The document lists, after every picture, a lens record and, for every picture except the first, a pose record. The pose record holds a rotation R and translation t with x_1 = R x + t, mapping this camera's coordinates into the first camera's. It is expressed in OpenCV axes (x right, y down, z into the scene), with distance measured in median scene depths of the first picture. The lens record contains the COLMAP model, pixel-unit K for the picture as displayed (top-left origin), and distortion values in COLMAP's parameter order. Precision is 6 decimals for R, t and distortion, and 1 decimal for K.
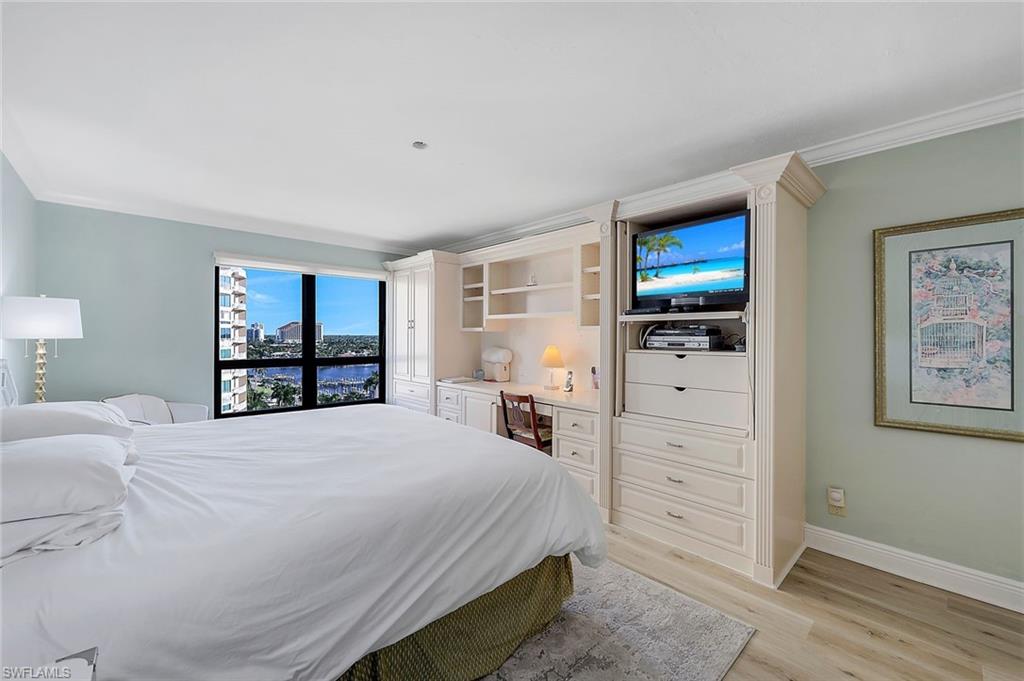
lens RADIAL K [[416.7, 0, 507.8], [0, 416.7, 338.8], [0, 0, 1]] dist [0.002092, 0.000361]
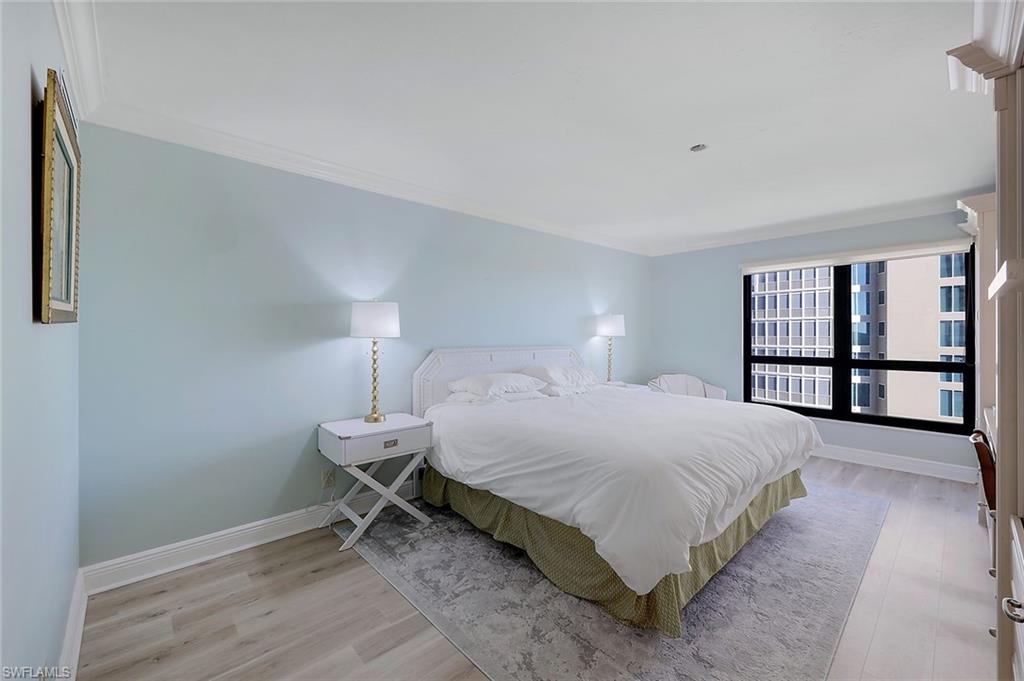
lens RADIAL K [[416.7, 0, 515.3], [0, 416.7, 336.5], [0, 0, 1]] dist [0.002092, 0.000361]
pose [[-0.005400, 0.003437, -0.999980, 0.495780], [-0.008914, 0.999954, 0.003485, 0.002700], [0.999946, 0.008933, -0.005370, 0.335875]]
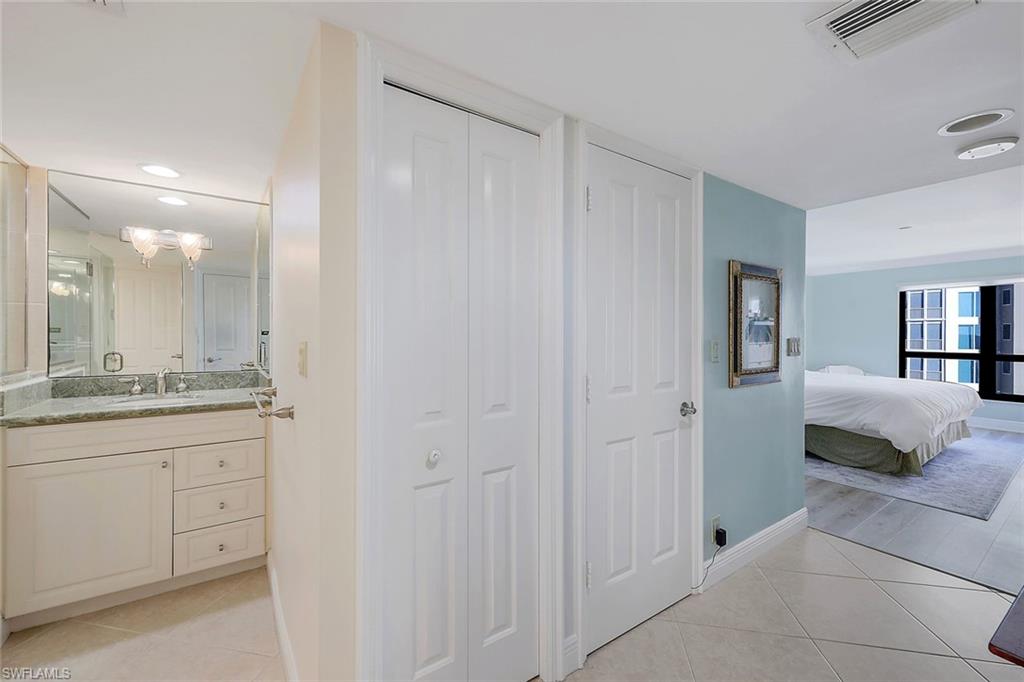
lens RADIAL K [[416.7, 0, 511.3], [0, 416.7, 334.3], [0, 0, 1]] dist [0.002092, 0.000361]
pose [[-0.150240, -0.003012, -0.988645, 1.102330], [-0.016307, 0.999867, -0.000568, 0.013798], [0.988515, 0.016037, -0.150269, -0.246380]]
